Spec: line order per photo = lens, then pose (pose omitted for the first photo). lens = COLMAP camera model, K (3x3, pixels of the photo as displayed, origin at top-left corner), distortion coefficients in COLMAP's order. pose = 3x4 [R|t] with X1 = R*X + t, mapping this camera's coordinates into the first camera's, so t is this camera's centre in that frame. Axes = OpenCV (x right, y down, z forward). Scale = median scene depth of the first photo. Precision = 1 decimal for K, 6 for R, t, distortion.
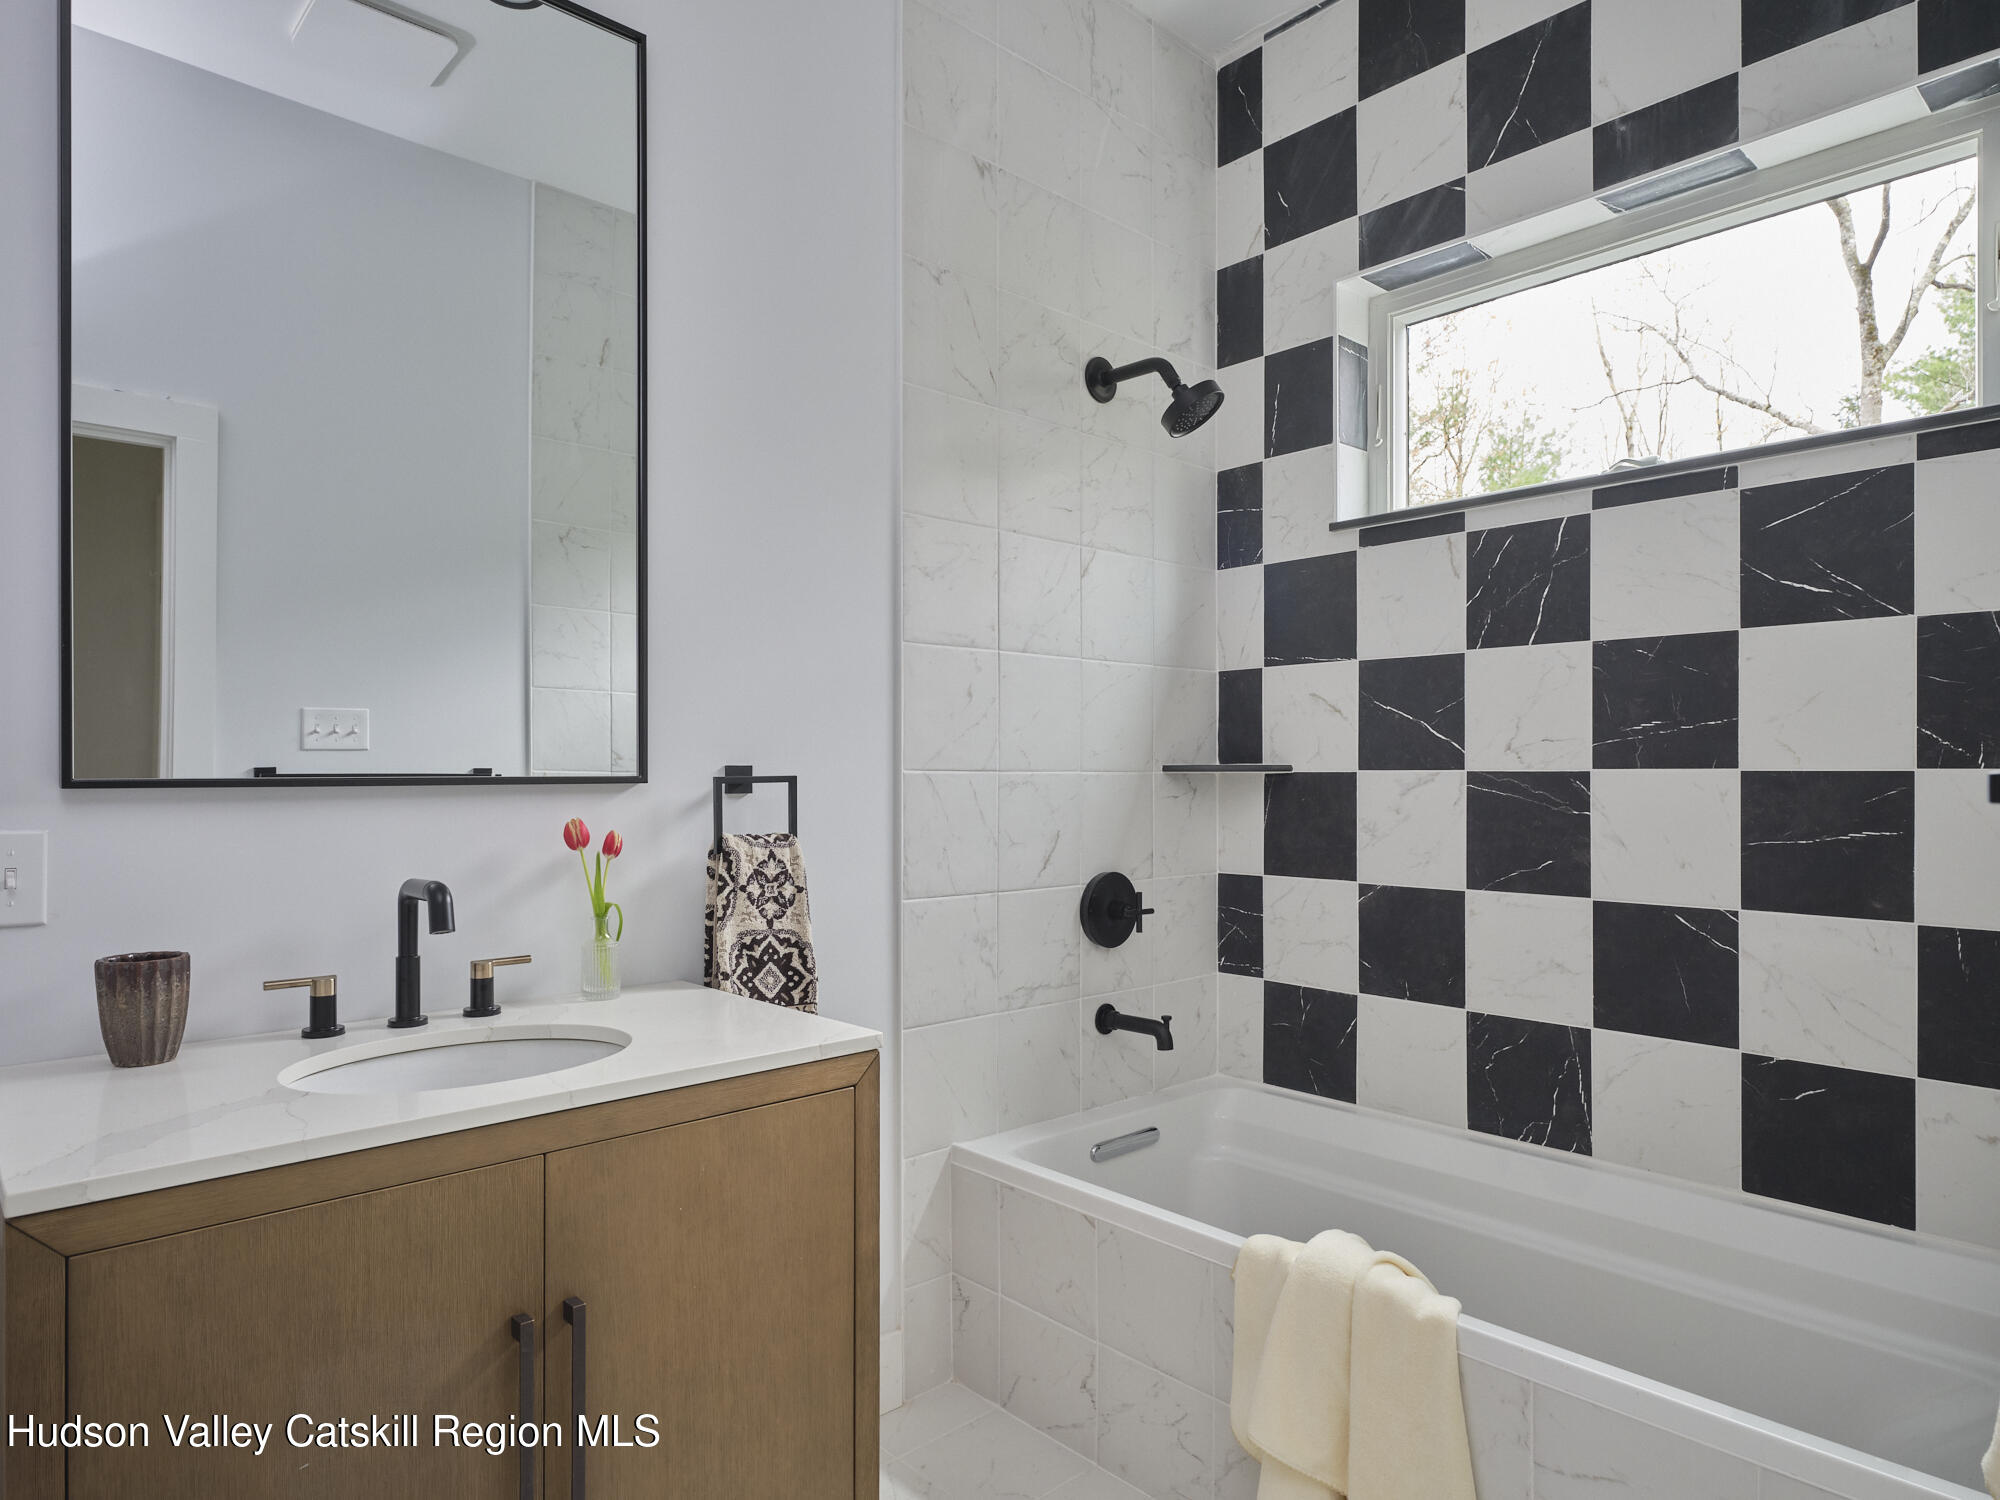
lens RADIAL K [[1168.8, 0, 1004.4], [0, 1168.8, 762.0], [0, 0, 1]] dist [0.006739, -0.001755]
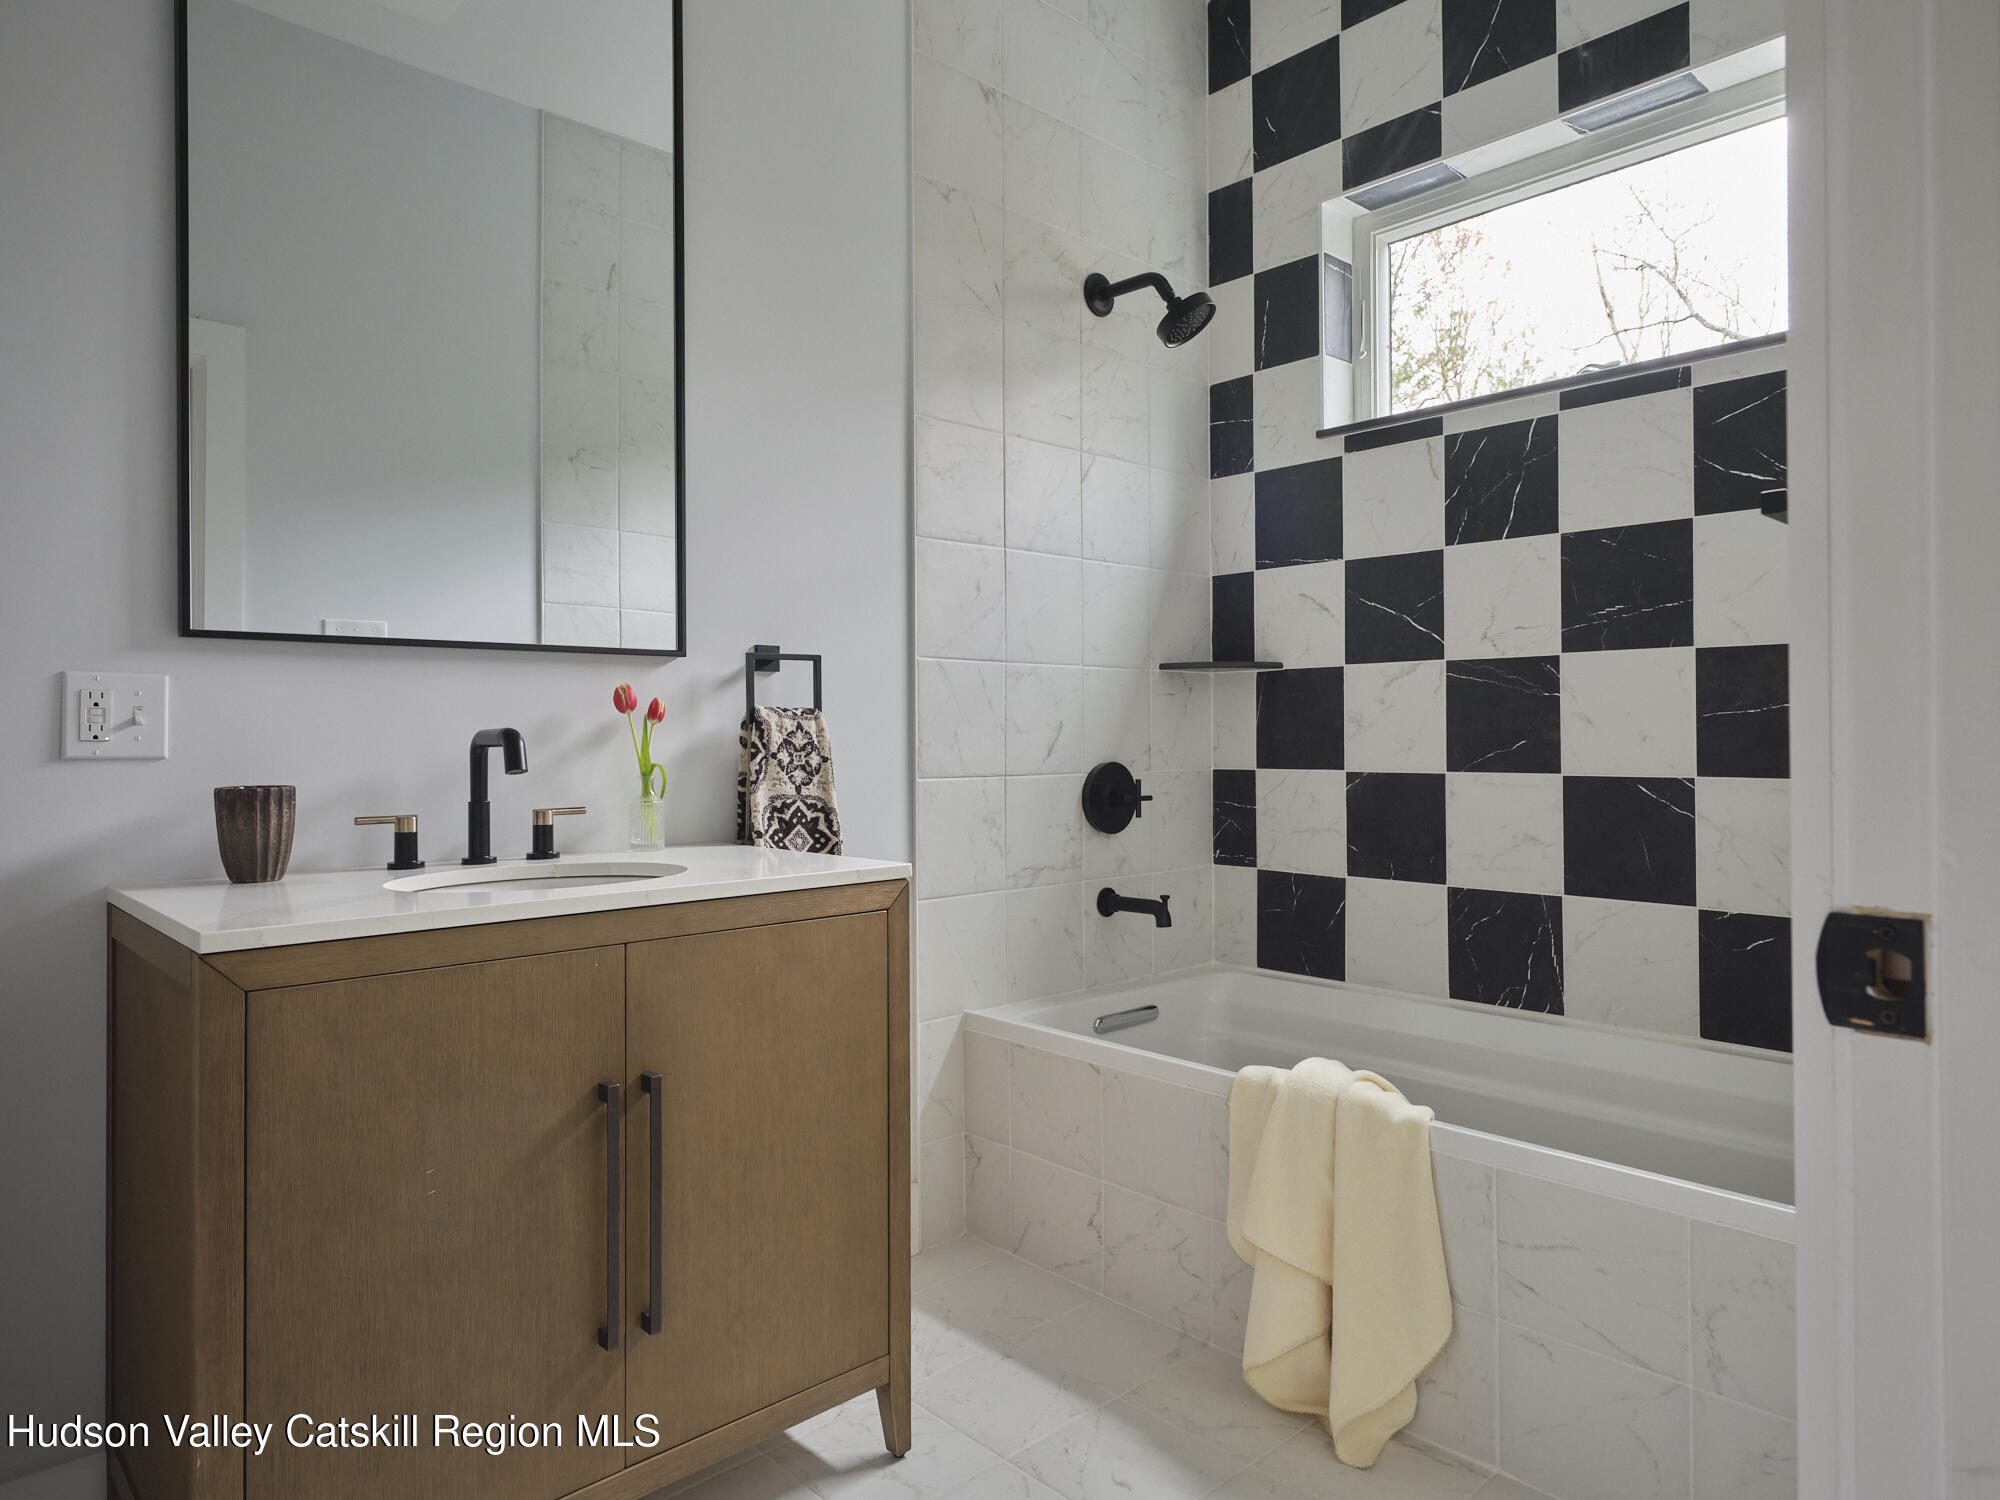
lens RADIAL K [[1252.3, 0, 997.5], [0, 1252.3, 738.7], [0, 0, 1]] dist [0.010922, 0.000953]
pose [[0.999933, -0.005127, 0.010334, -0.025587], [0.005192, 0.999967, -0.006254, 0.089836], [-0.010302, 0.006308, 0.999927, -0.142612]]
